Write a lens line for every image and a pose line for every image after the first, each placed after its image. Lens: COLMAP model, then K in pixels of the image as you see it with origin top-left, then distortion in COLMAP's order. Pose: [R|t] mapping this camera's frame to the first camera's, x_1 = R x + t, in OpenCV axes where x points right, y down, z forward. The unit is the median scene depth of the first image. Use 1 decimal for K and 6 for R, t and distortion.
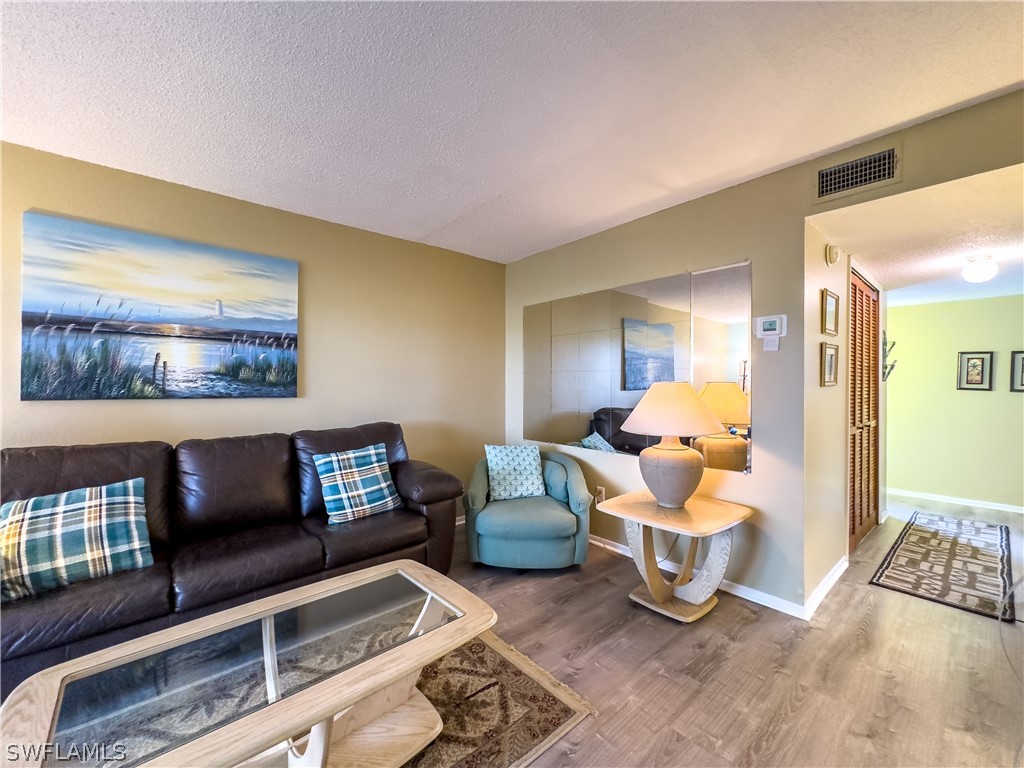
lens RADIAL K [[411.4, 0, 512.7], [0, 411.4, 389.5], [0, 0, 1]] dist [-0.004410, 0.001343]
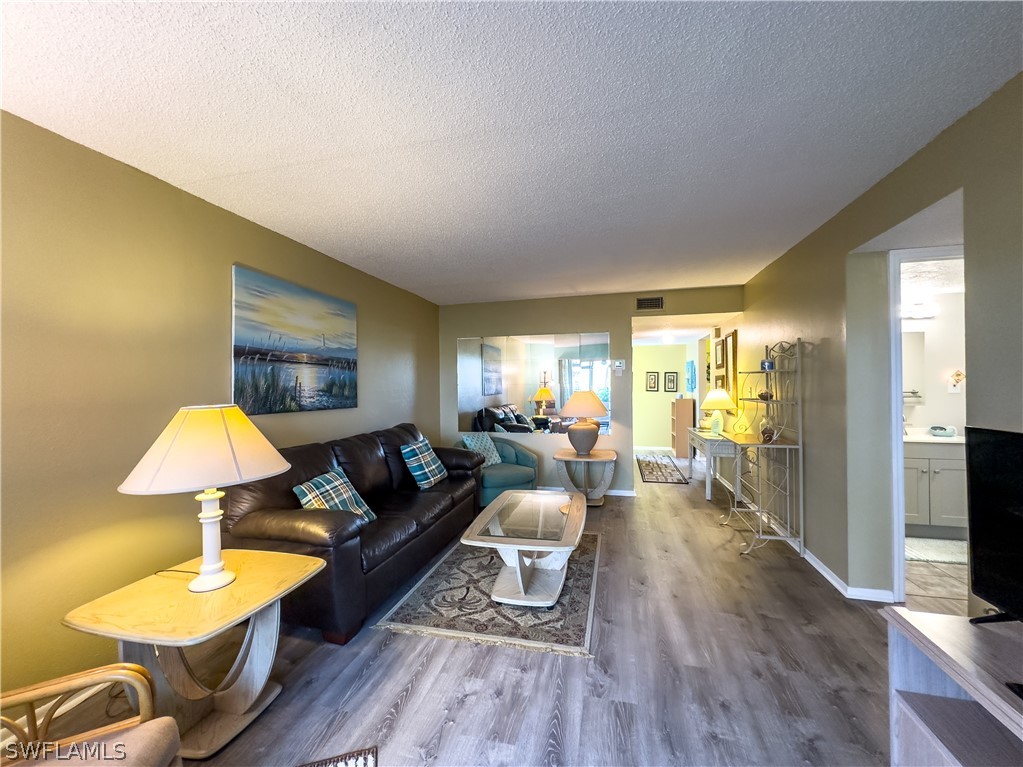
lens RADIAL K [[411.0, 0, 509.2], [0, 411.0, 386.2], [0, 0, 1]] dist [-0.004410, 0.001343]
pose [[0.821230, -0.012161, 0.570468, -1.005402], [0.021017, 0.999739, -0.008943, -0.030466], [-0.570210, 0.019333, 0.821271, -0.412117]]
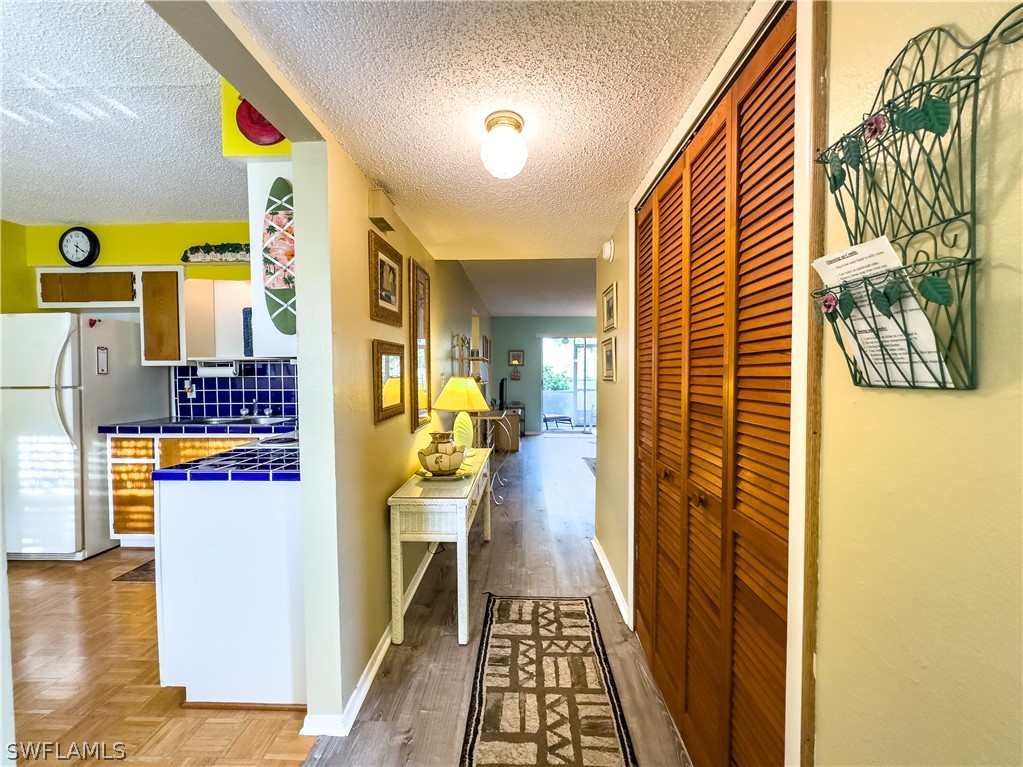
lens RADIAL K [[411.0, 0, 513.7], [0, 411.0, 382.0], [0, 0, 1]] dist [-0.004410, 0.001343]
pose [[-0.672557, 0.016788, -0.739855, 1.699961], [-0.010948, 0.999408, 0.032630, -0.035290], [0.739964, 0.030045, -0.671975, 1.516686]]
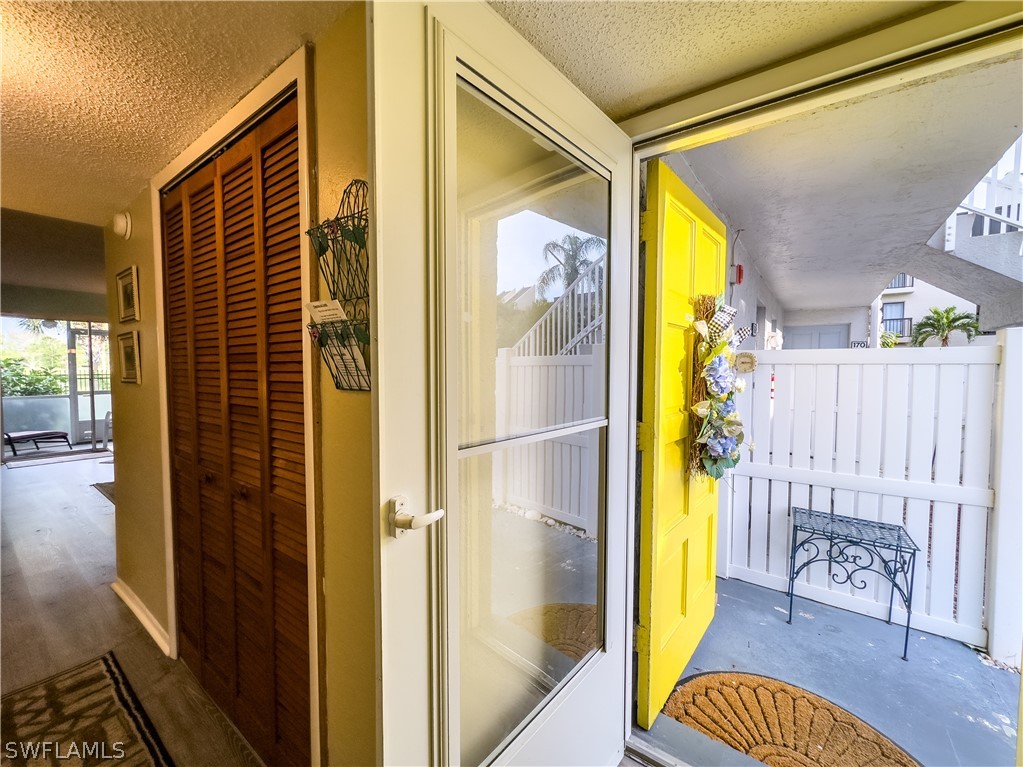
lens RADIAL K [[411.0, 0, 507.4], [0, 411.0, 385.5], [0, 0, 1]] dist [-0.004410, 0.001343]
pose [[0.224554, 0.041162, -0.973592, 1.779046], [-0.016444, 0.999125, 0.038449, -0.047546], [0.974323, 0.007376, 0.225034, 1.570693]]
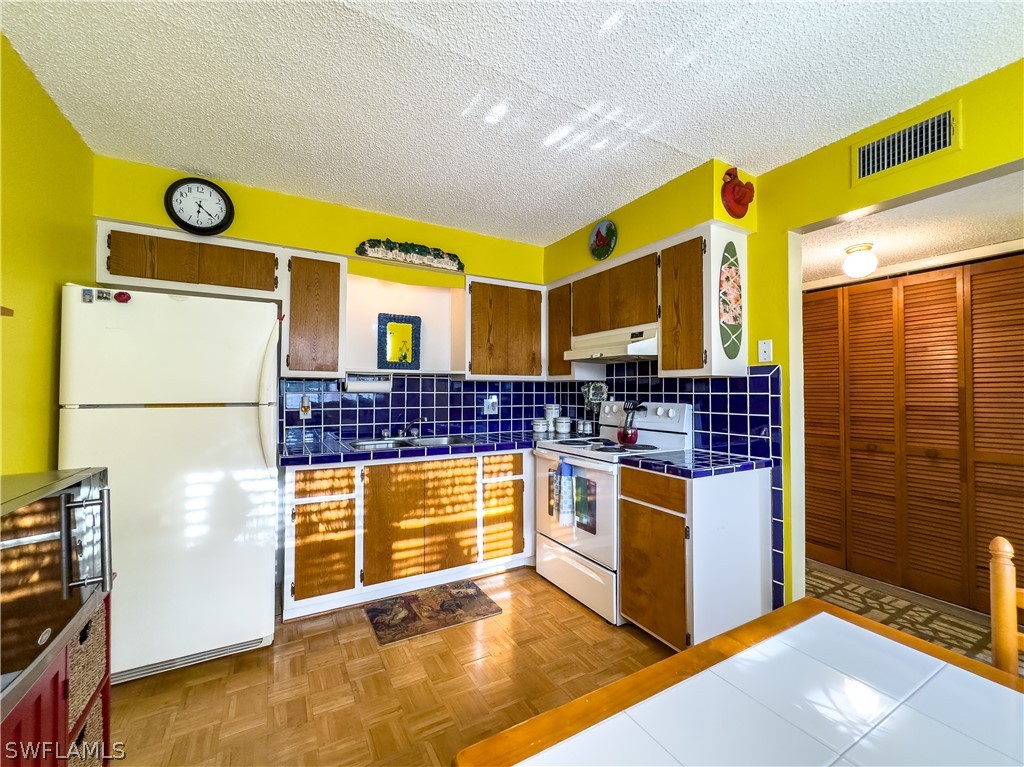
lens RADIAL K [[411.4, 0, 511.3], [0, 411.4, 392.5], [0, 0, 1]] dist [-0.004410, 0.001343]
pose [[-0.205656, -0.013477, -0.978532, 2.393685], [-0.024574, 0.999661, -0.008603, 0.003134], [0.978316, 0.022277, -0.205917, 0.524906]]
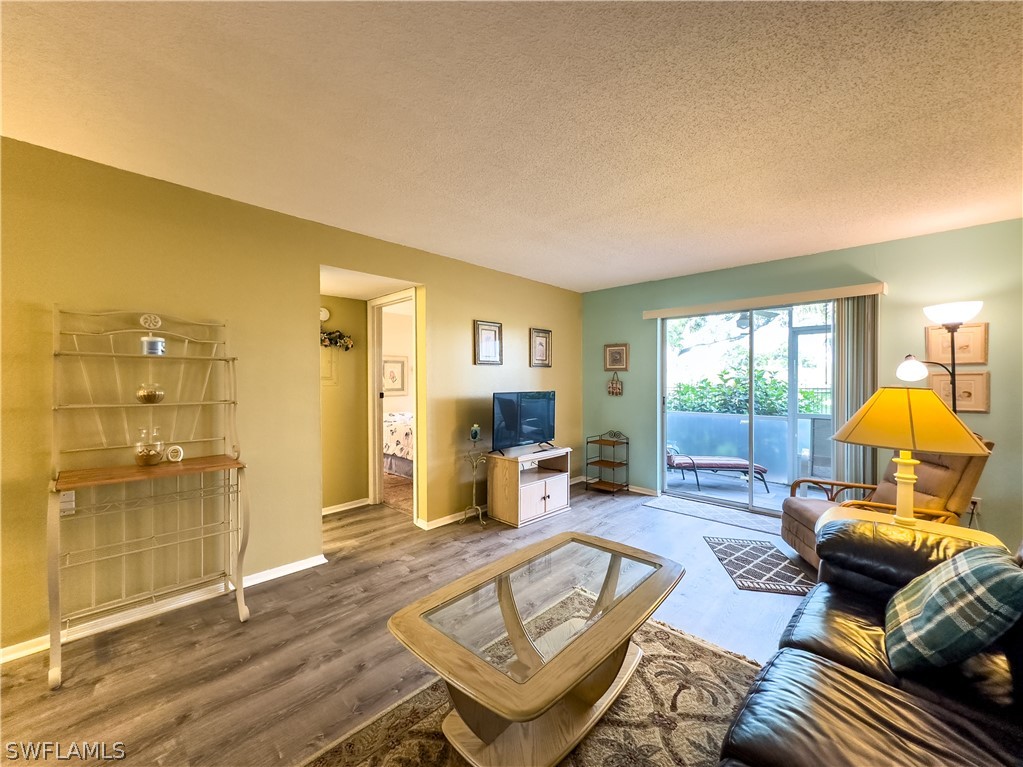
lens RADIAL K [[411.0, 0, 510.6], [0, 411.0, 384.9], [0, 0, 1]] dist [-0.004410, 0.001343]
pose [[-0.995821, -0.000351, -0.091330, -0.146919], [-0.002696, 0.999670, 0.025554, -0.038445], [0.091291, 0.025694, -0.995493, 1.196123]]
